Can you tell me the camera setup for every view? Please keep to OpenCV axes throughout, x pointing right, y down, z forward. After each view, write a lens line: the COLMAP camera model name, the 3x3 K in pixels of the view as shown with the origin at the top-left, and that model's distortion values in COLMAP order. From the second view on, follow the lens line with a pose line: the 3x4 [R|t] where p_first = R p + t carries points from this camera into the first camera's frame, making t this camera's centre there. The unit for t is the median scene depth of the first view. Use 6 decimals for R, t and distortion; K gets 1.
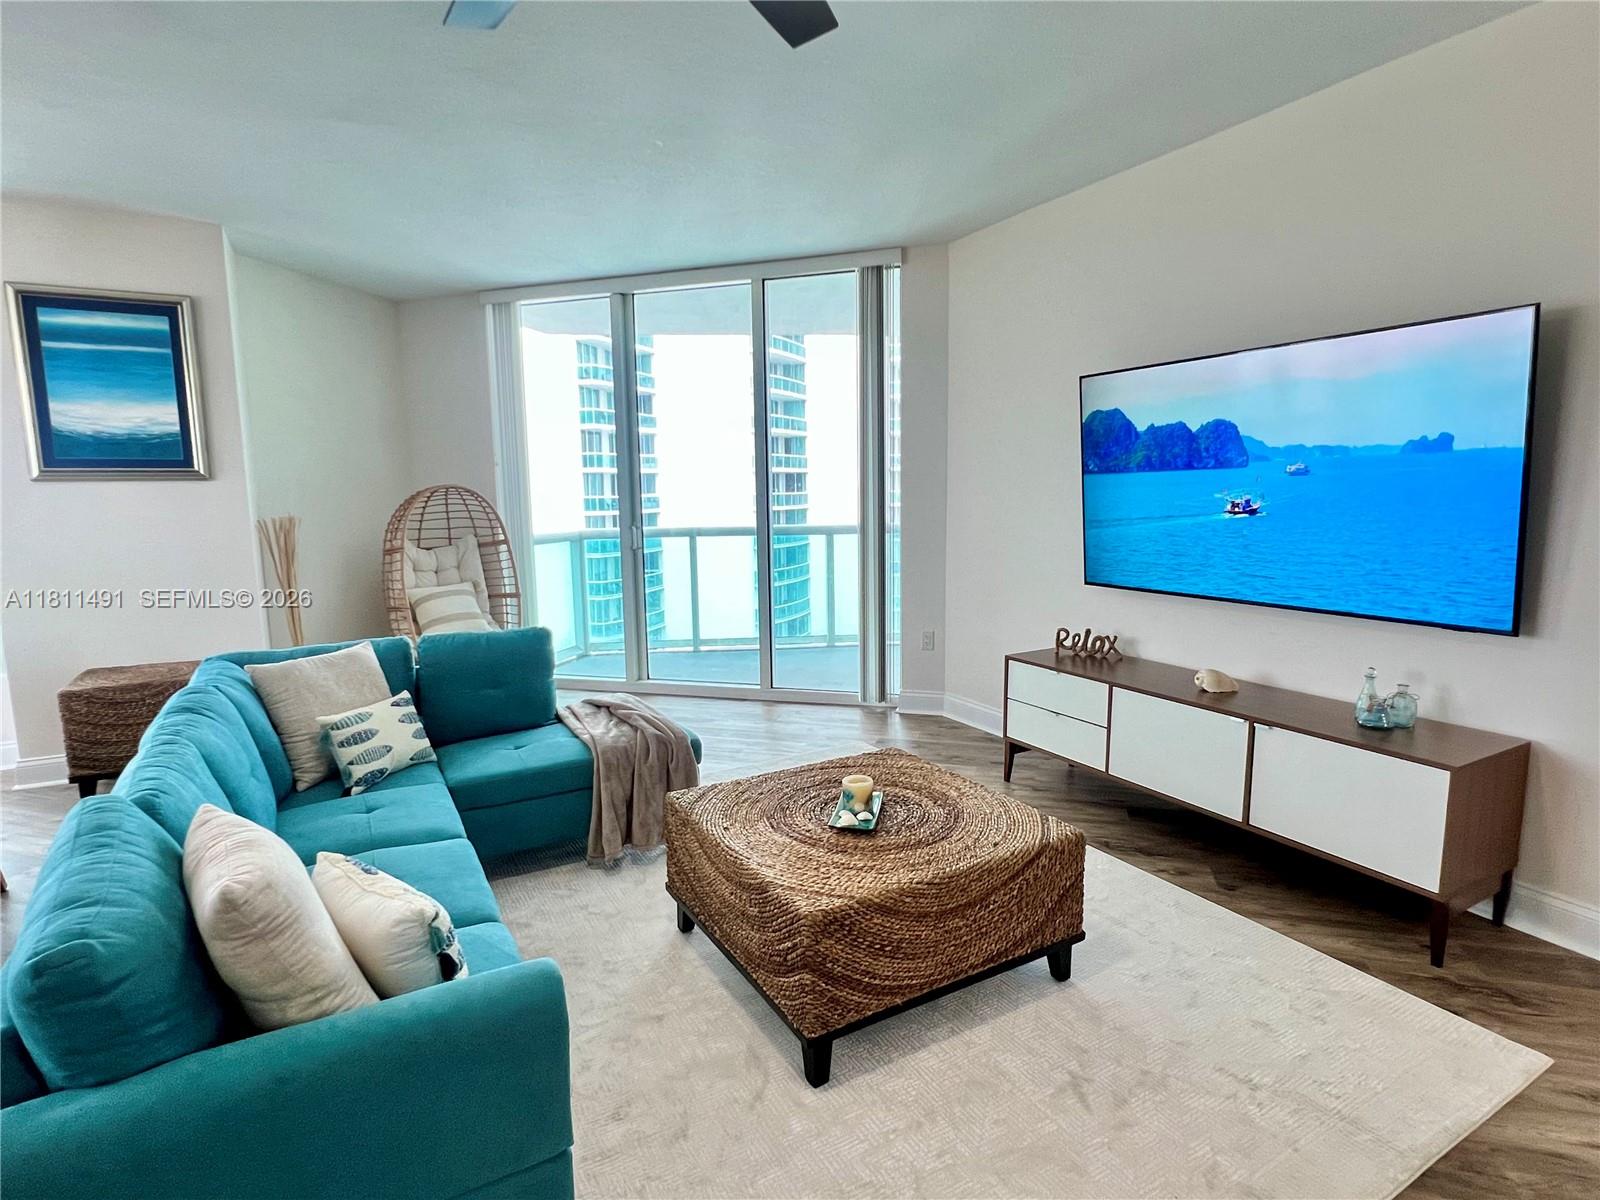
lens RADIAL K [[833.9, 0, 800.0], [0, 833.9, 600.0], [0, 0, 1]] dist [-0.013733, 0.001030]
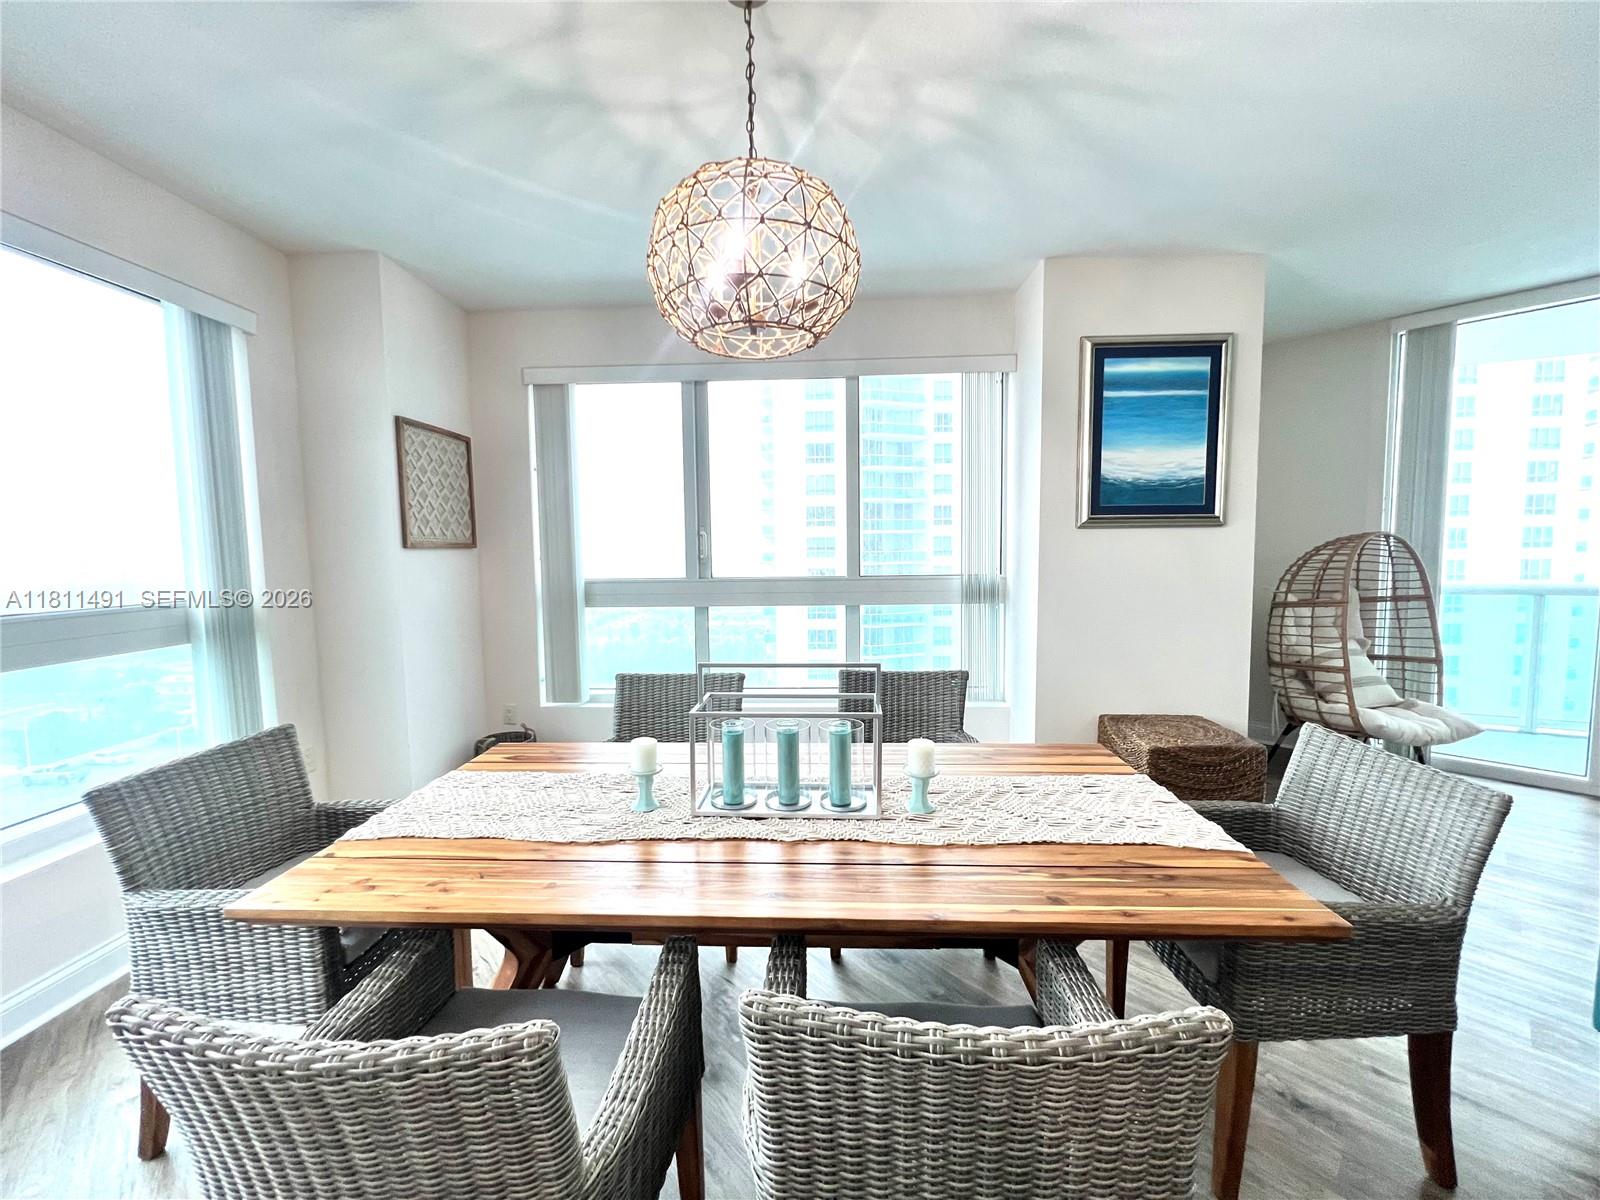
lens RADIAL K [[627.8, 0, 800.0], [0, 627.8, 600.0], [0, 0, 1]] dist [-0.006527, -0.000044]
pose [[0.851404, 0.046538, -0.522442, -0.776062], [-0.068092, 0.997434, -0.022118, -0.012433], [0.520072, 0.054406, 0.852388, 0.147656]]
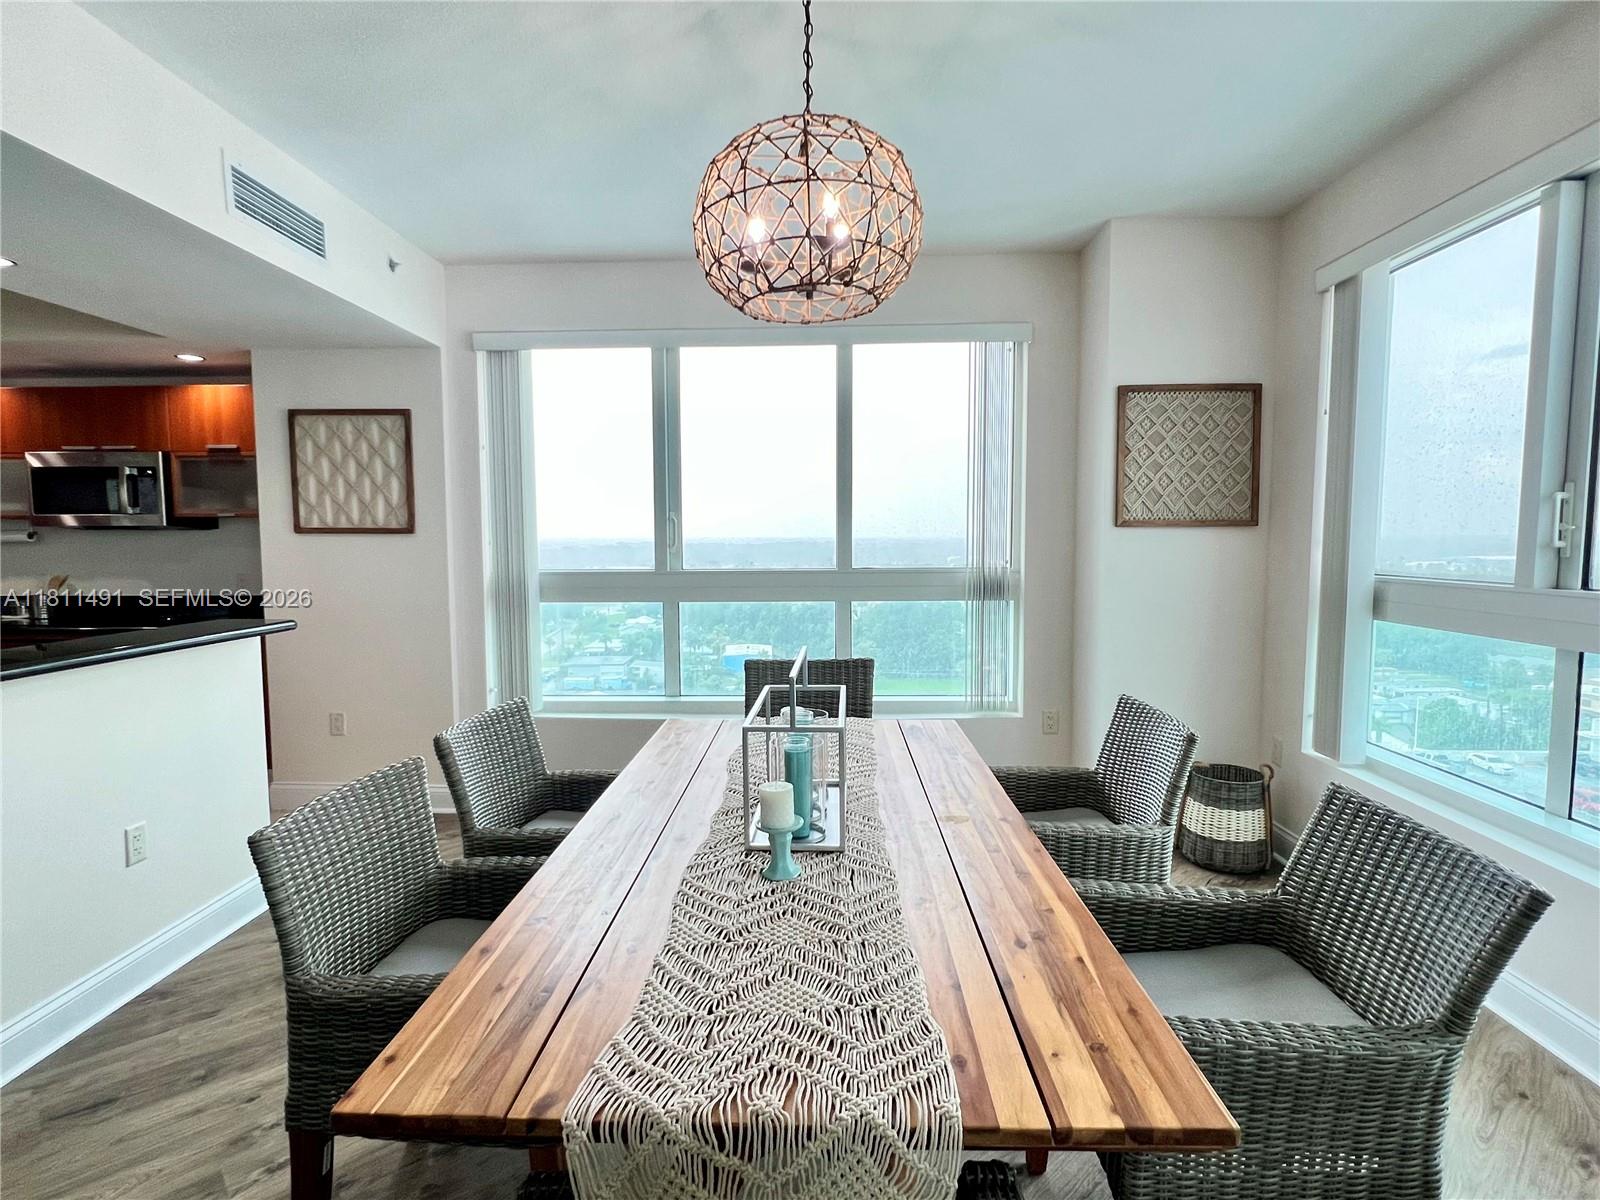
lens RADIAL K [[833.9, 0, 800.0], [0, 833.9, 600.0], [0, 0, 1]] dist [-0.013733, 0.001030]
pose [[-0.514285, 0.083870, -0.853509, -0.589148], [-0.099874, 0.982578, 0.156732, -0.086272], [0.851784, 0.165848, -0.496948, 0.697454]]
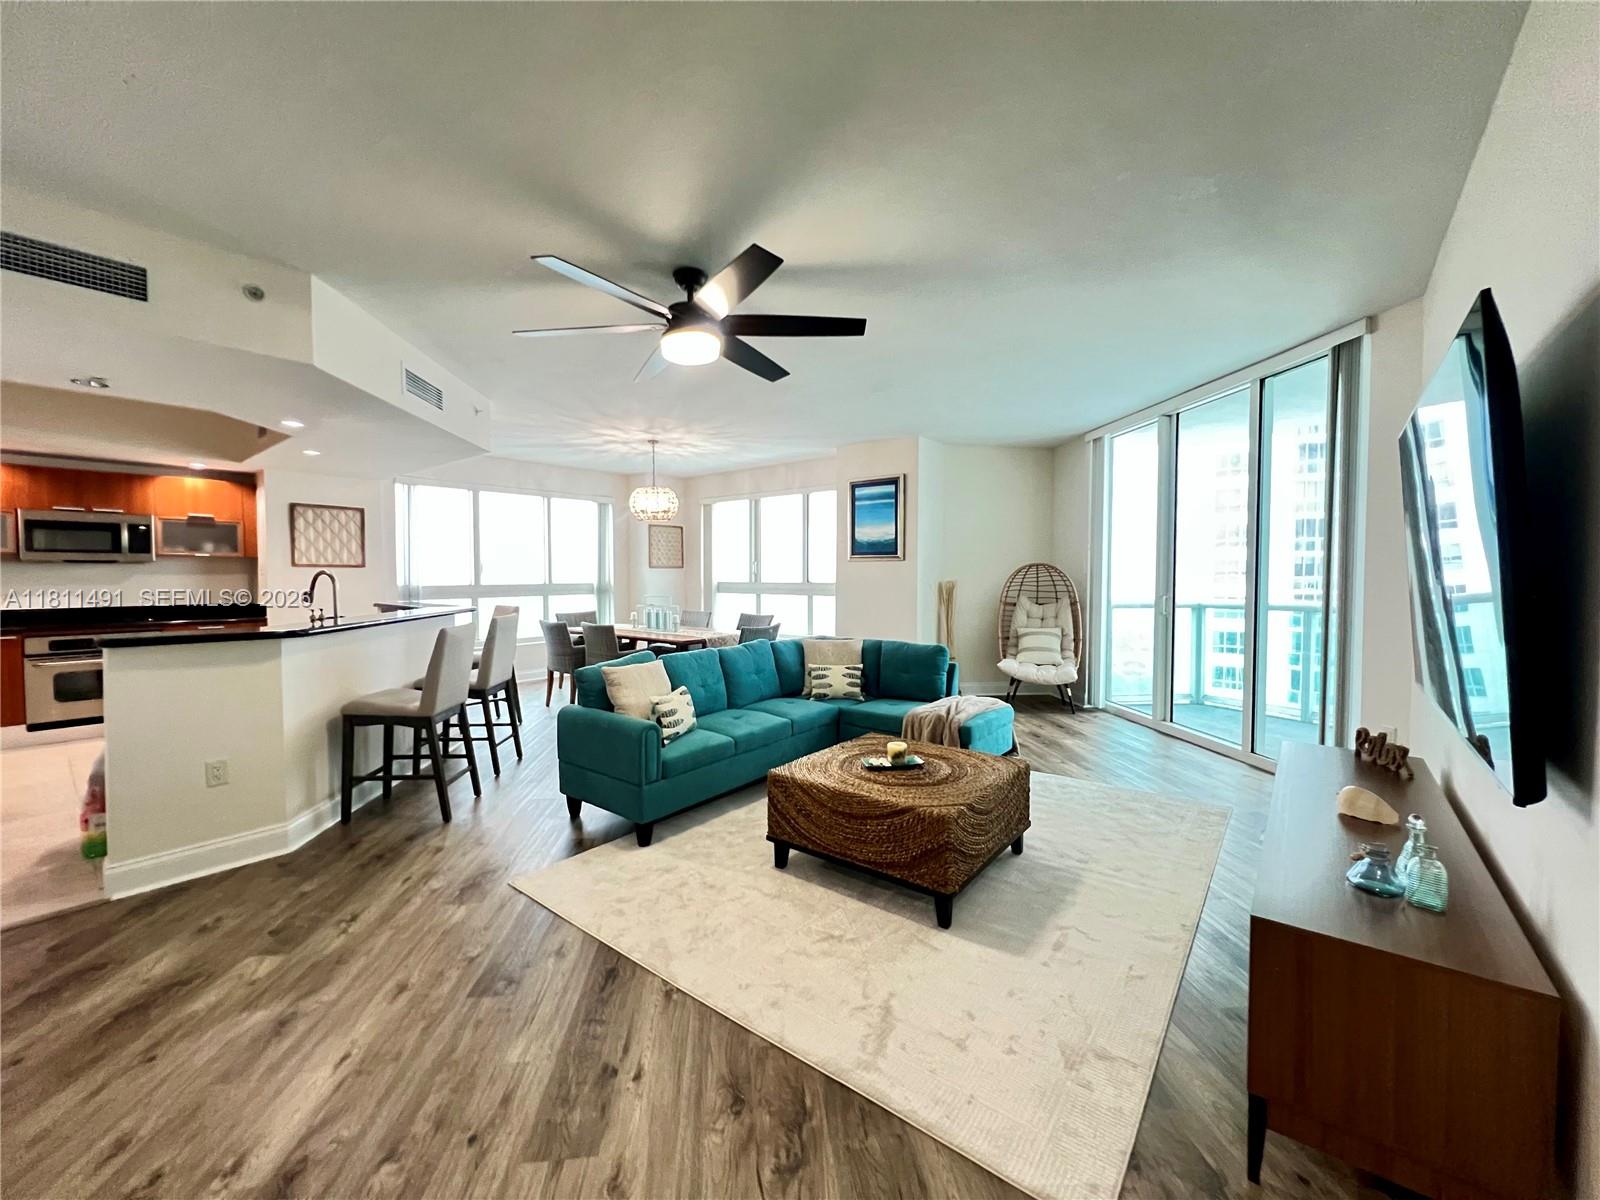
lens RADIAL K [[627.8, 0, 800.0], [0, 627.8, 600.0], [0, 0, 1]] dist [-0.006527, -0.000044]
pose [[0.374483, 0.053508, -0.925689, 0.654823], [-0.126281, 0.991975, 0.006253, -0.027273], [0.918594, 0.114556, 0.378235, 0.196724]]
